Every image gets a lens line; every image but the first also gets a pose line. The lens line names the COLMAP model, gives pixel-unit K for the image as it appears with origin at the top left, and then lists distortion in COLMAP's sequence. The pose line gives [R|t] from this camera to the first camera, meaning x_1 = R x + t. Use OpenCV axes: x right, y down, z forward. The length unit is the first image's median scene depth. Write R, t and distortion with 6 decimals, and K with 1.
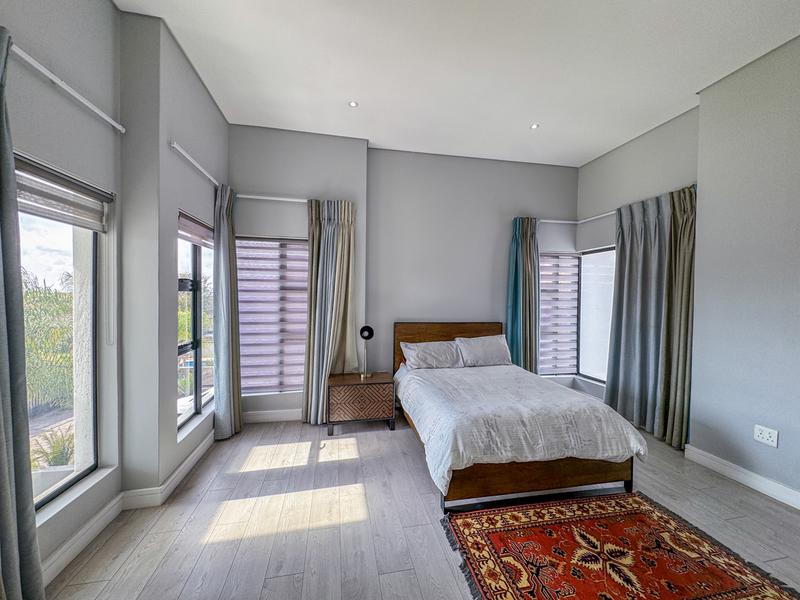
lens RADIAL K [[319.1, 0, 401.2], [0, 319.1, 300.6], [0, 0, 1]] dist [-0.002351, -0.000074]
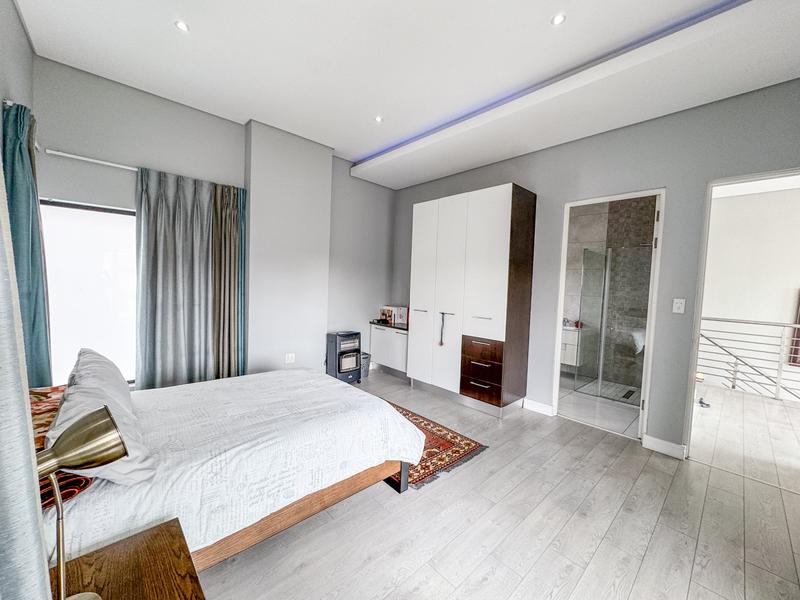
lens RADIAL K [[319.1, 0, 399.3], [0, 319.1, 301.5], [0, 0, 1]] dist [-0.002351, -0.000074]
pose [[-0.519357, -0.078590, 0.850936, -0.587916], [-0.024928, 0.996732, 0.076841, -0.033829], [-0.854194, 0.018695, -0.519618, 1.293462]]
